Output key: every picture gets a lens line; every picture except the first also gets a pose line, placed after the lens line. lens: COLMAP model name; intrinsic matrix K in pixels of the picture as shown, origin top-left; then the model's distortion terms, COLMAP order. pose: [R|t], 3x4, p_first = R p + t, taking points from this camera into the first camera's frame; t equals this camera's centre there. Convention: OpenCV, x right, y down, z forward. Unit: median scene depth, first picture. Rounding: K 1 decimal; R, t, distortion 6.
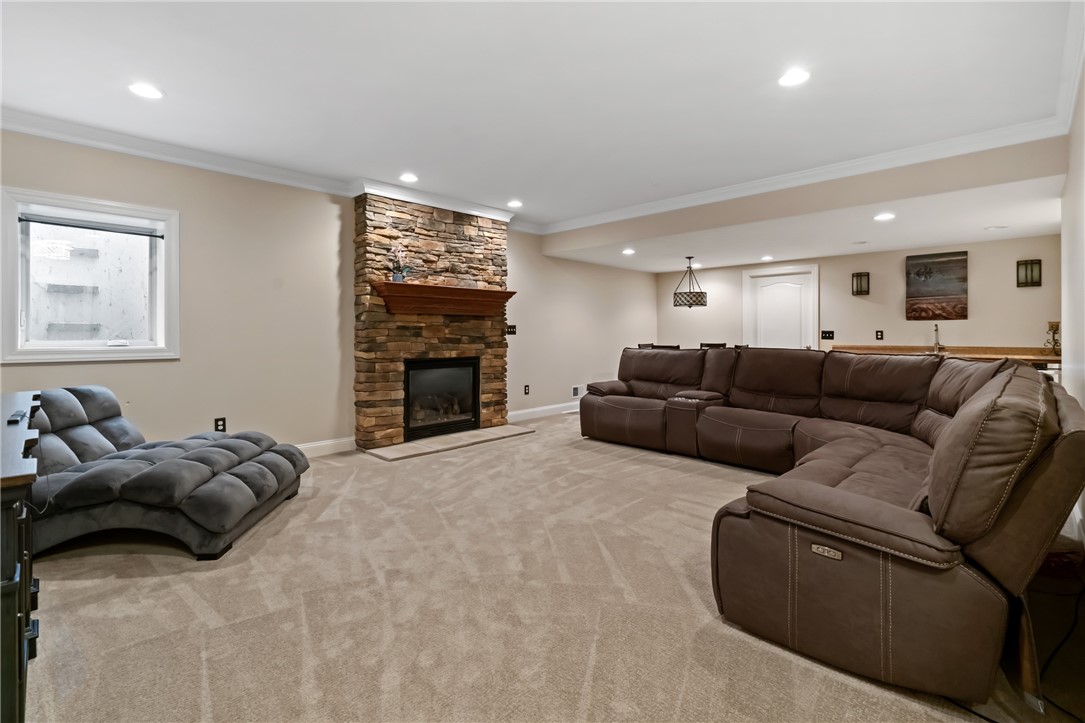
lens RADIAL K [[495.1, 0, 543.4], [0, 495.1, 332.5], [0, 0, 1]] dist [-0.000565, 0.000273]
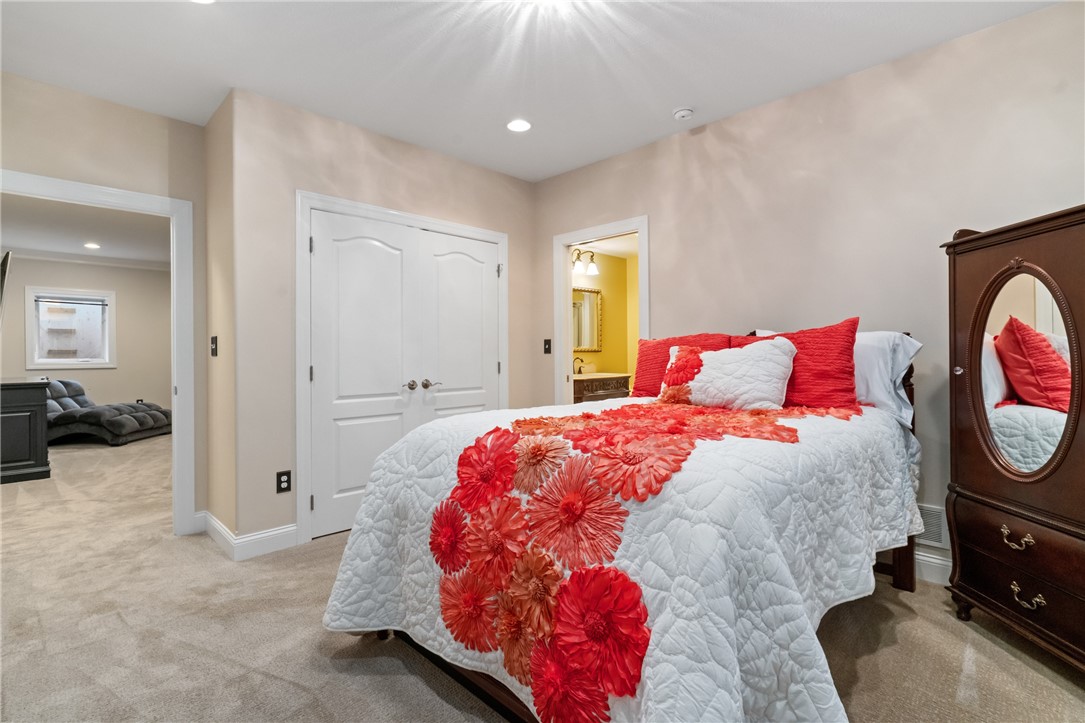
lens RADIAL K [[503.3, 0, 540.6], [0, 503.3, 360.5], [0, 0, 1]] dist [0.000143, -0.000104]
pose [[0.999950, -0.003517, -0.009337, 1.073338], [0.003639, 0.999908, 0.013100, 0.005348], [0.009290, -0.013133, 0.999871, -1.084577]]
